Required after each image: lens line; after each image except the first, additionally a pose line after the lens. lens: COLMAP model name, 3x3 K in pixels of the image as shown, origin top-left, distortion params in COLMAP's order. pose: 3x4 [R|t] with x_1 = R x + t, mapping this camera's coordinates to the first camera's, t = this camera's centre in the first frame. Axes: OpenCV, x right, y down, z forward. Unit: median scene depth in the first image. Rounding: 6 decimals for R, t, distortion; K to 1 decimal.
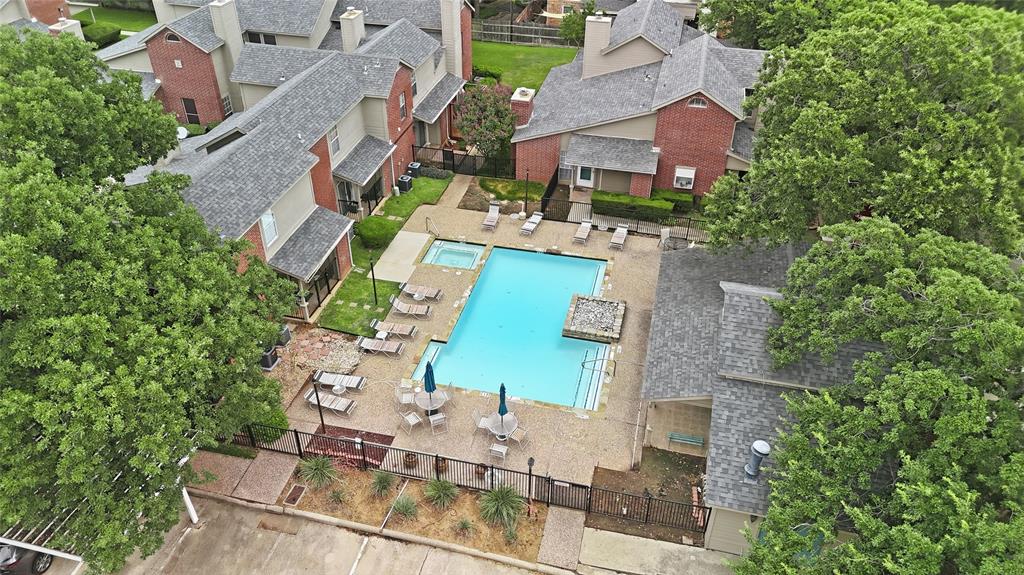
lens RADIAL K [[740.6, 0, 515.3], [0, 740.6, 283.4], [0, 0, 1]] dist [0.004578, 0.000436]
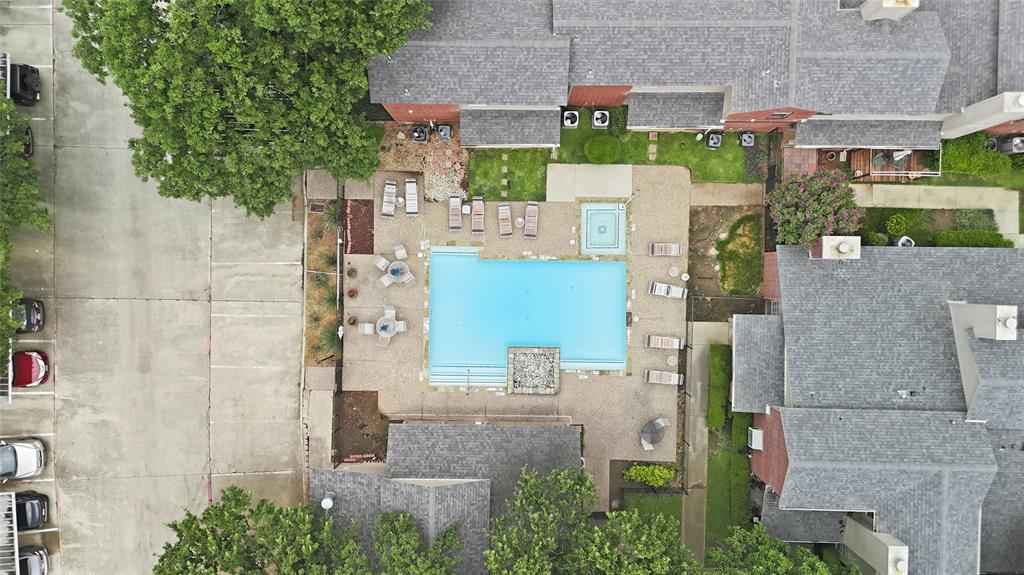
lens RADIAL K [[740.6, 0, 515.3], [0, 740.6, 283.4], [0, 0, 1]] dist [0.004578, 0.000436]
pose [[0.216390, 0.976300, -0.003802, -0.037527], [-0.571553, 0.129835, 0.810228, -1.052478], [0.791519, -0.173152, 0.586102, 0.330978]]
